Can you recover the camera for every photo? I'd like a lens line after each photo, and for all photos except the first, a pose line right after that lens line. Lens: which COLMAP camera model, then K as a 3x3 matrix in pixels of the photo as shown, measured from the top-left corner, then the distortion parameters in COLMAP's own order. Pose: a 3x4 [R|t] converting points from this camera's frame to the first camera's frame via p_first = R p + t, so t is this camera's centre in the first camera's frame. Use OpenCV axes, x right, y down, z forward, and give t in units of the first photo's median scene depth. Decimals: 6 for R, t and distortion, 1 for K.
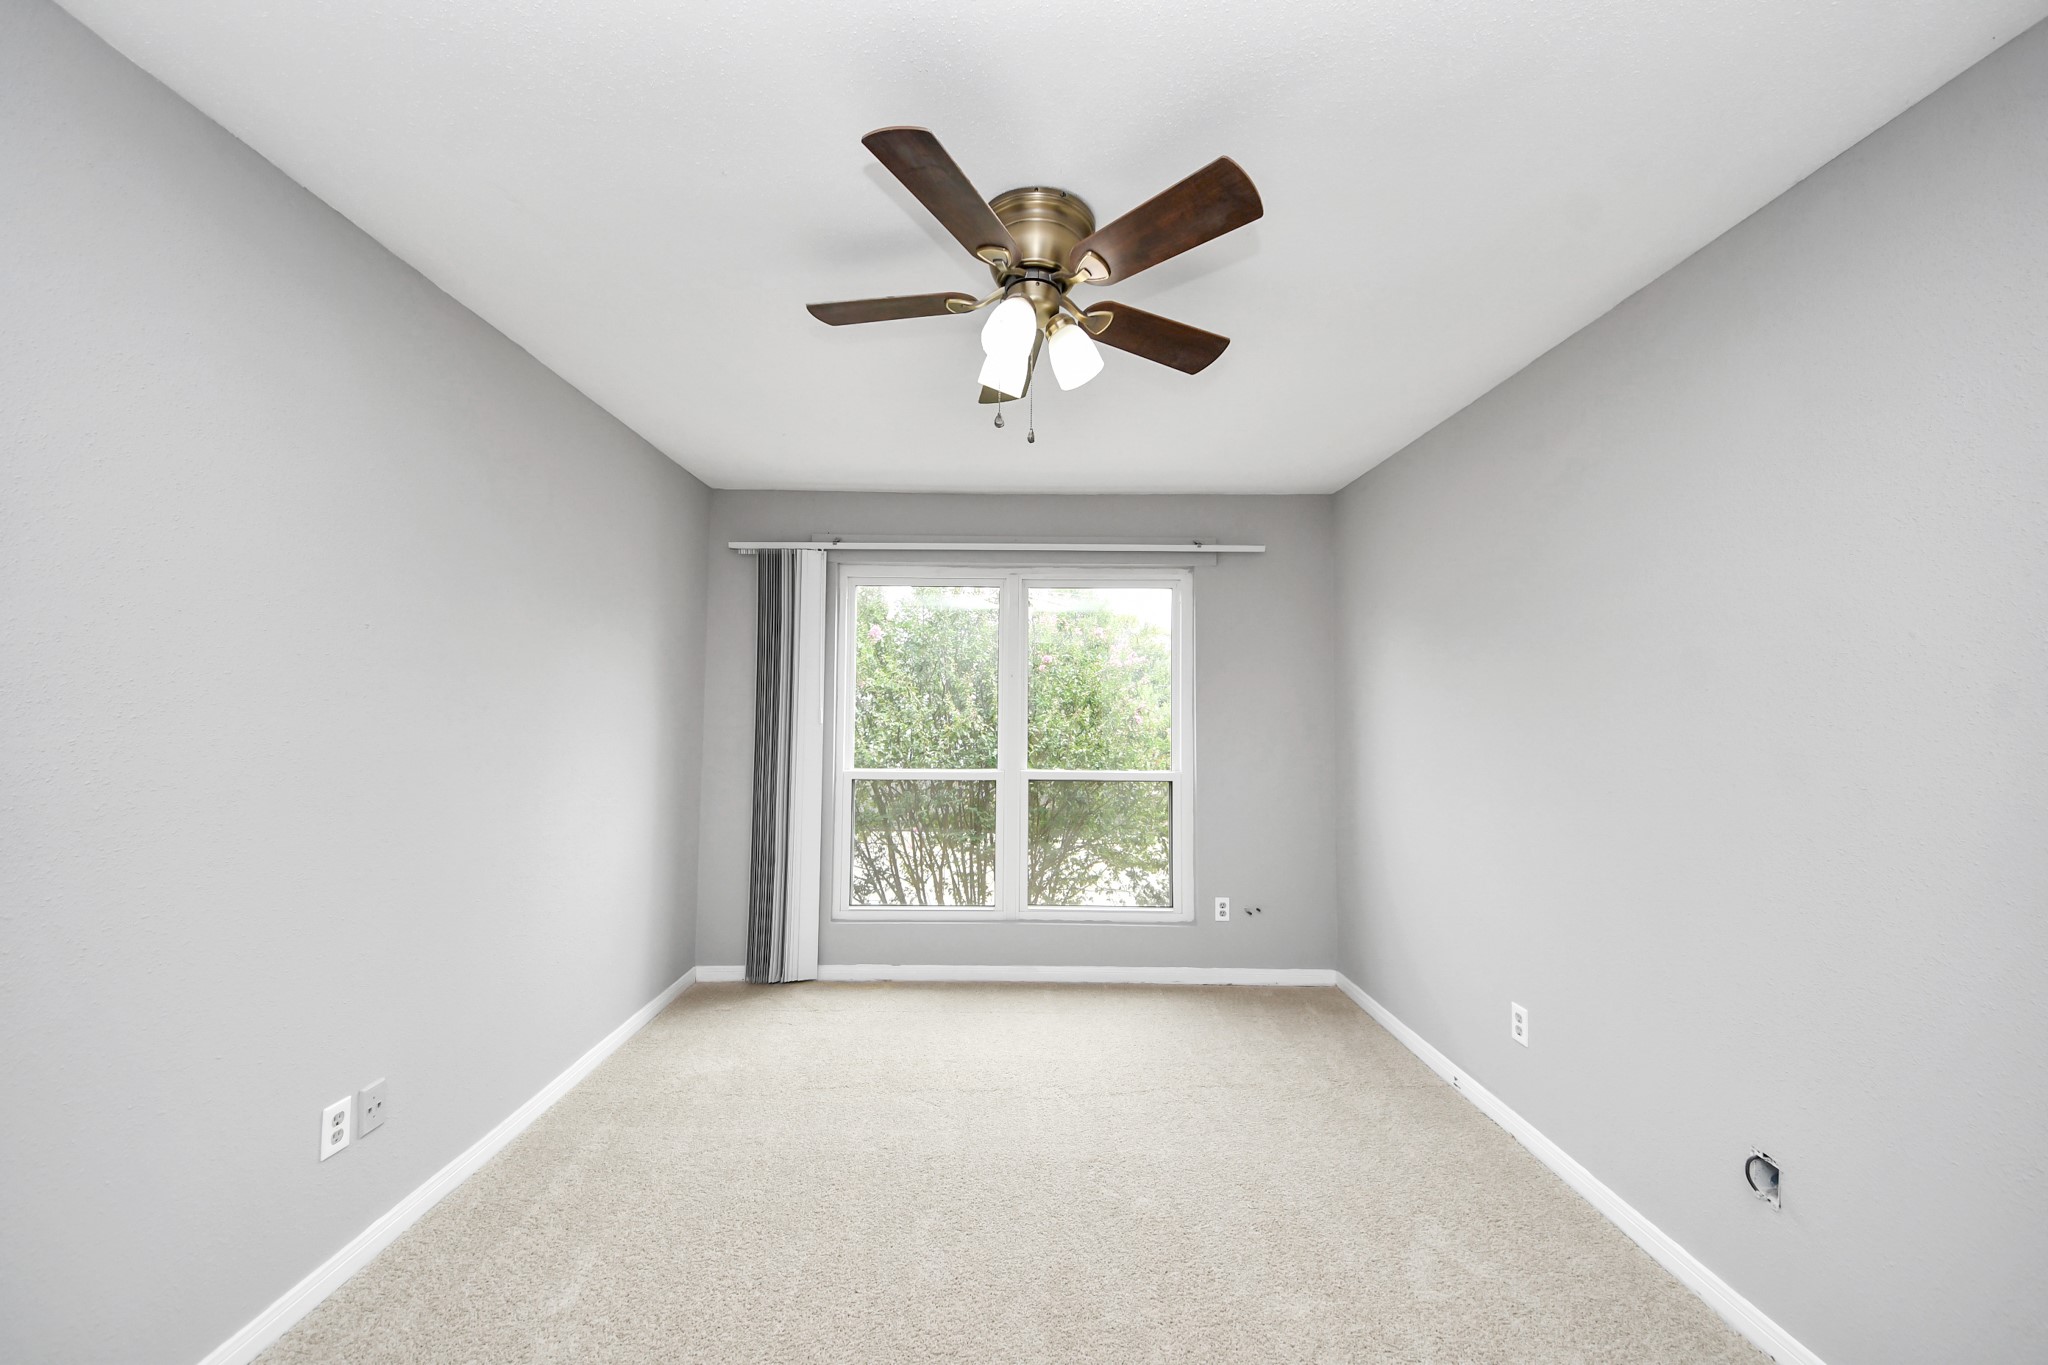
lens RADIAL K [[730.7, 0, 1015.8], [0, 730.7, 681.4], [0, 0, 1]] dist [0.057271, -0.031772]
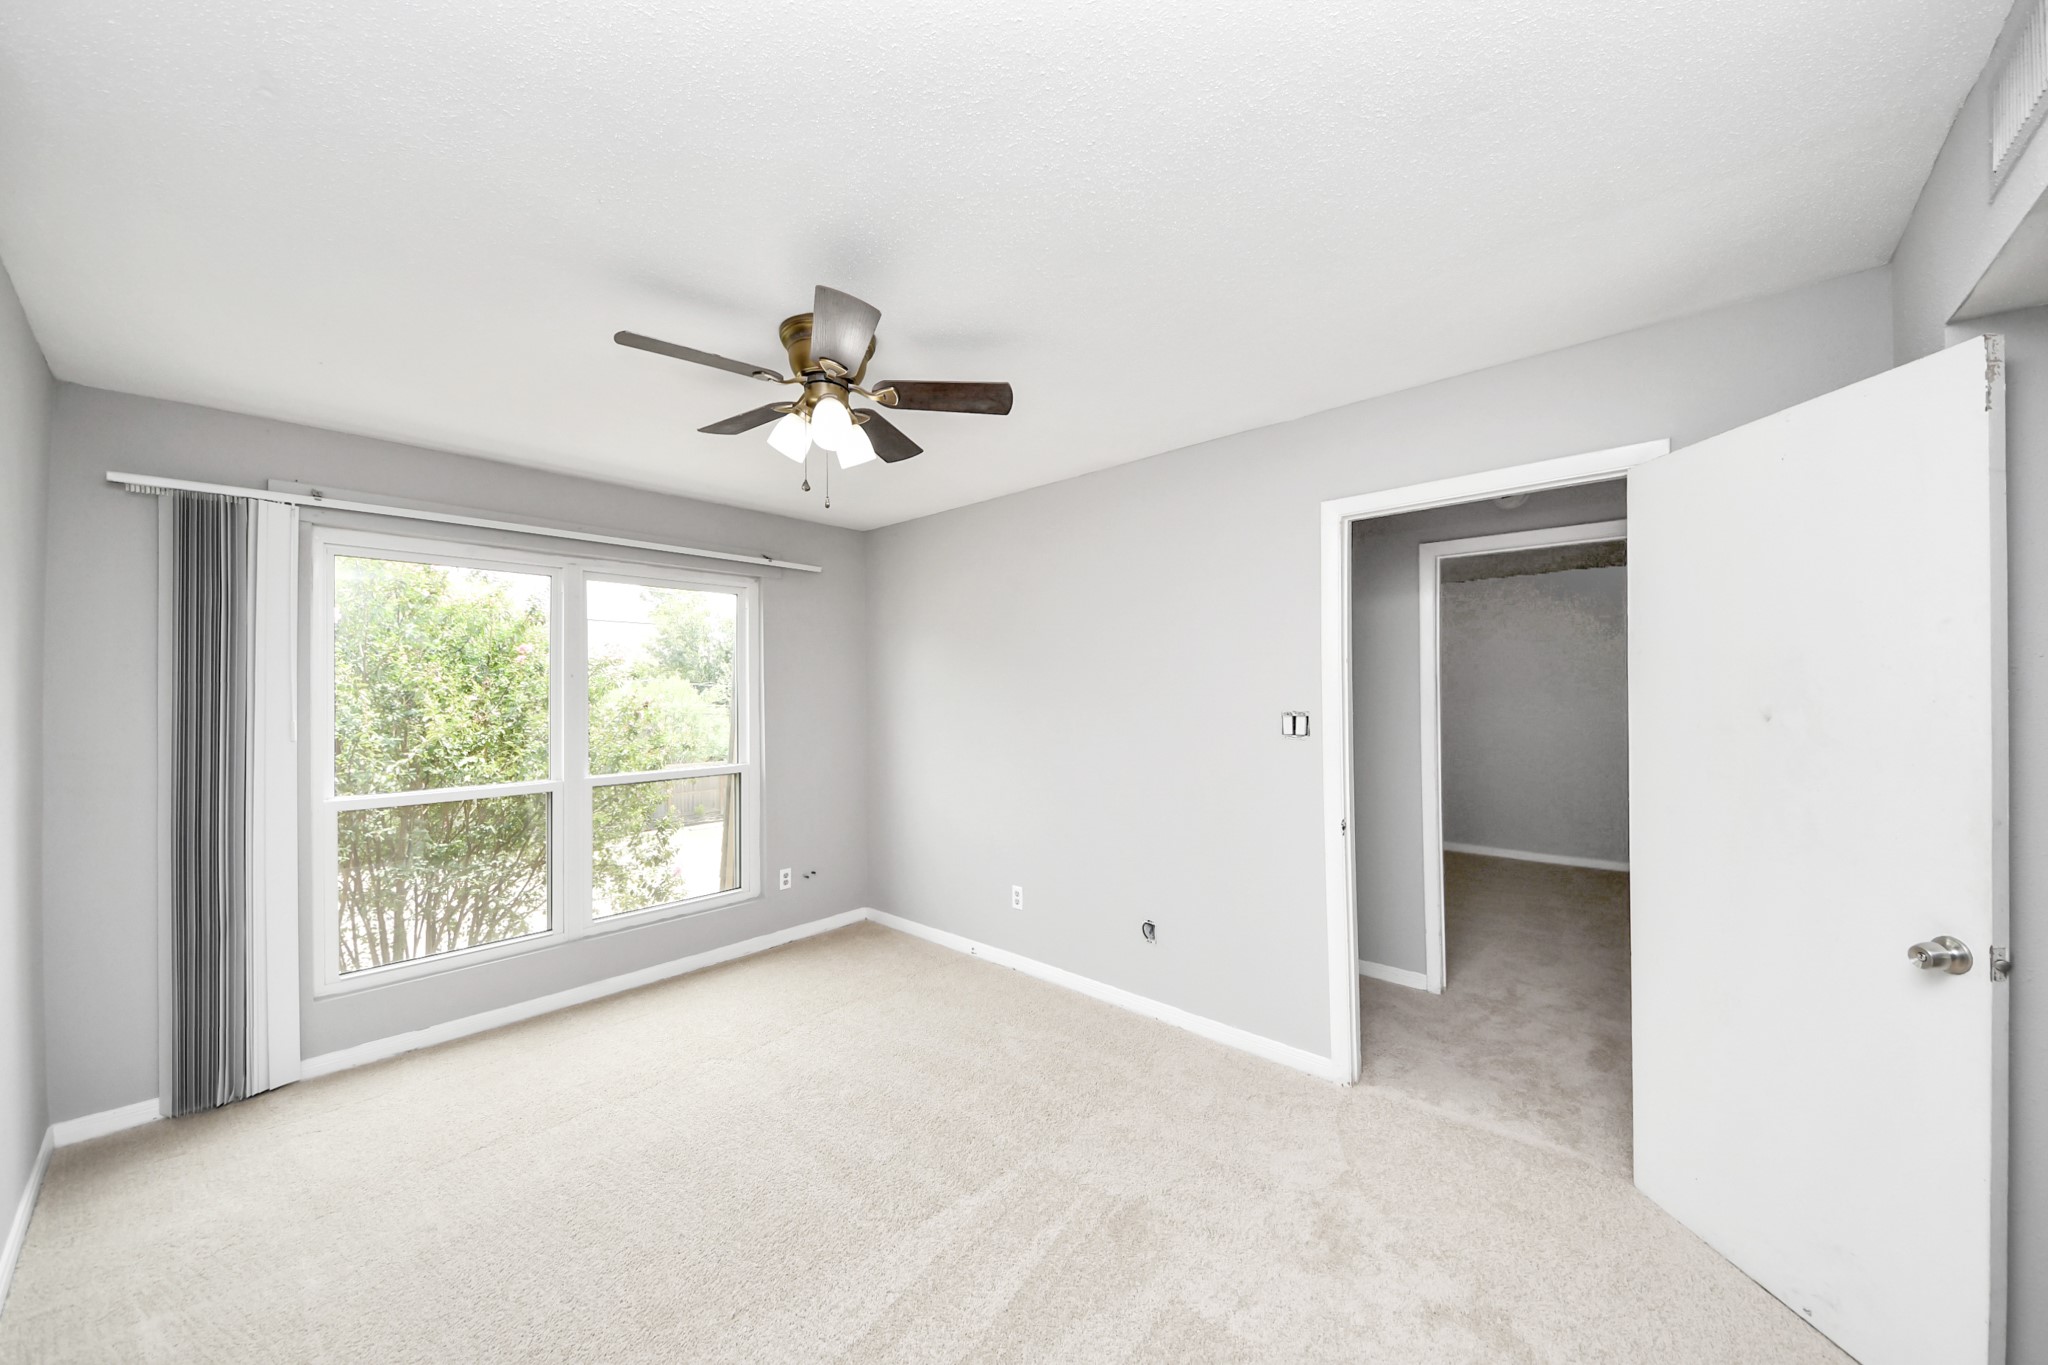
lens RADIAL K [[730.7, 0, 1015.8], [0, 730.7, 681.4], [0, 0, 1]] dist [0.057271, -0.031772]
pose [[0.679918, -0.003222, 0.733281, -0.321716], [-0.009918, 0.999858, 0.013590, -0.018805], [-0.733221, -0.016513, 0.679790, -0.041995]]
